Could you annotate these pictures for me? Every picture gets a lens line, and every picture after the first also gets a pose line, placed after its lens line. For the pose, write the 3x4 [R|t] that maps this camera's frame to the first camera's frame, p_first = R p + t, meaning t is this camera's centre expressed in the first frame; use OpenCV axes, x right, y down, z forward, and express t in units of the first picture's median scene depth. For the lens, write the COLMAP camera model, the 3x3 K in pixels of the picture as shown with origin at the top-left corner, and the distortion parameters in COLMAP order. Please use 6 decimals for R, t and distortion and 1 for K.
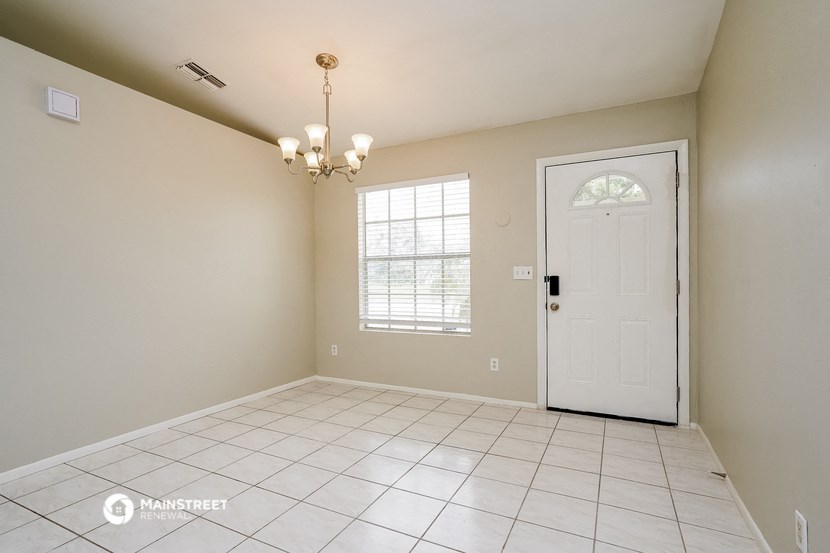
lens RADIAL K [[366.8, 0, 411.2], [0, 366.8, 283.1], [0, 0, 1]] dist [0.026425, 0.000164]
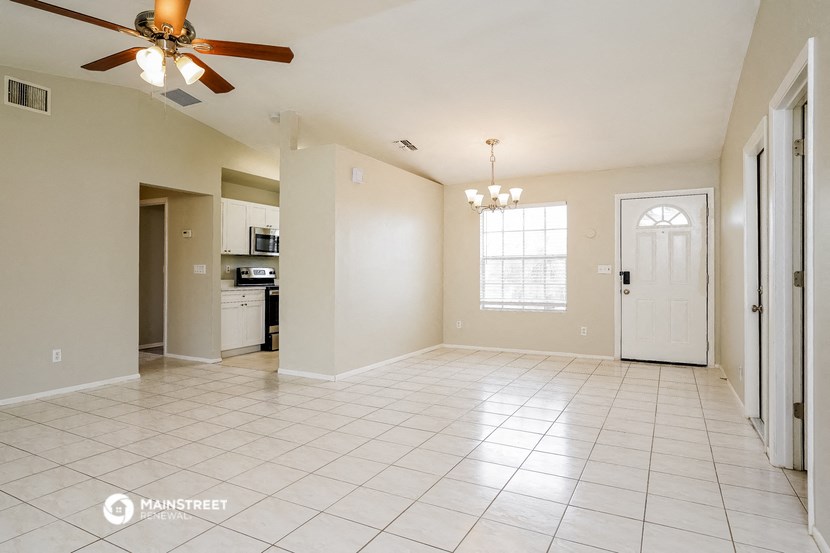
lens RADIAL K [[429.0, 0, 416.8], [0, 429.0, 275.8], [0, 0, 1]] dist [0.037777, -0.000093]
pose [[0.999873, 0.008605, -0.013387, -0.426435], [-0.008712, 0.999931, -0.007912, 0.018402], [0.013318, 0.008027, 0.999879, -0.748541]]
